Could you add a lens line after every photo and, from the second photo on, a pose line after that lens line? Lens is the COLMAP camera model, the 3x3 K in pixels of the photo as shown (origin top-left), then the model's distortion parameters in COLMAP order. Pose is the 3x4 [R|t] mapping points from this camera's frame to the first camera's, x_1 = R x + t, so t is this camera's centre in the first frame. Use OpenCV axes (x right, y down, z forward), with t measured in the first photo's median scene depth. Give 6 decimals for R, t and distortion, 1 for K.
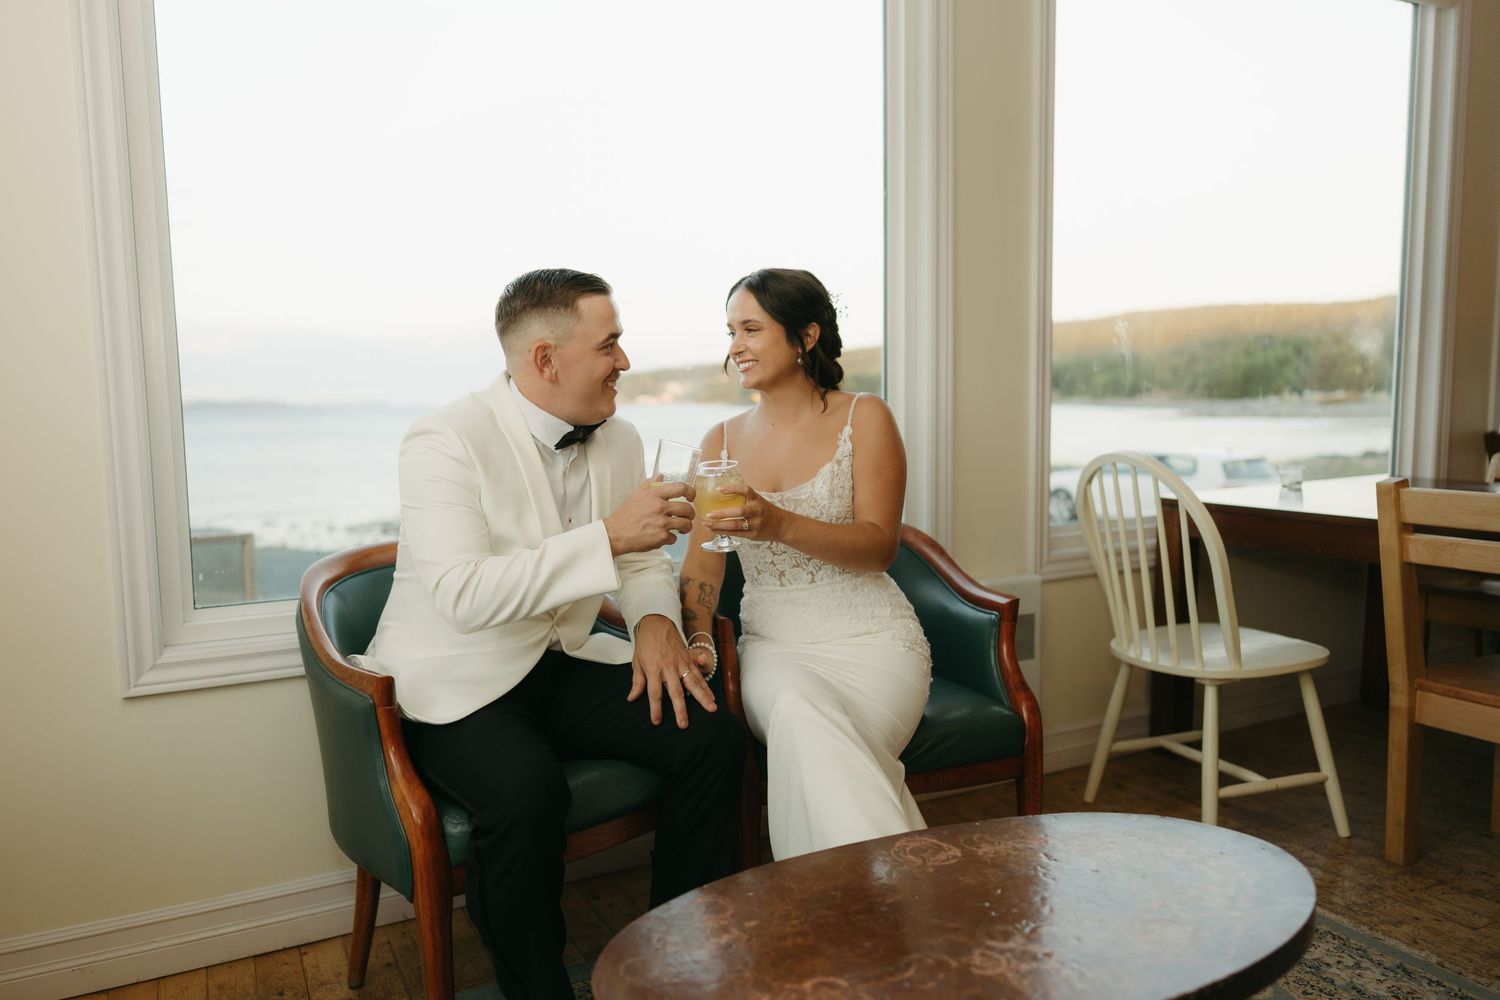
lens RADIAL K [[1075.4, 0, 695.5], [0, 1075.4, 505.3], [0, 0, 1]] dist [-0.002426, -0.001148]
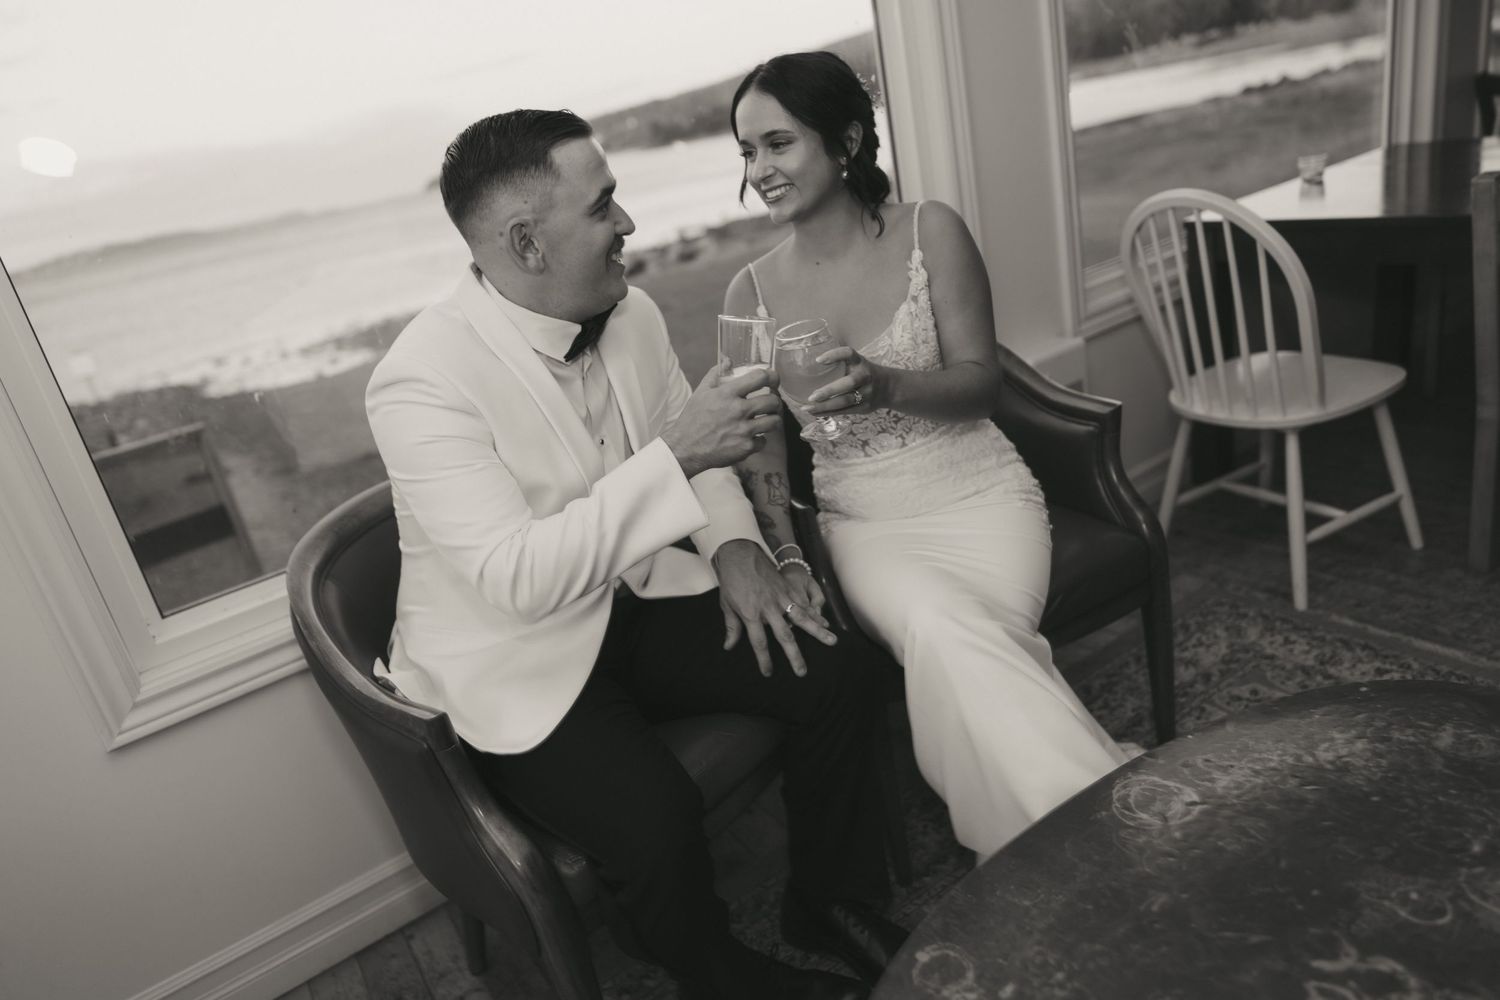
lens RADIAL K [[996.2, 0, 750.0], [0, 996.2, 500.0], [0, 0, 1]] dist [-0.002500, -0.000362]
pose [[0.976102, -0.206425, 0.067929, -0.068101], [0.182788, 0.948937, 0.257111, -0.110149], [-0.117535, -0.238550, 0.963991, 0.259883]]
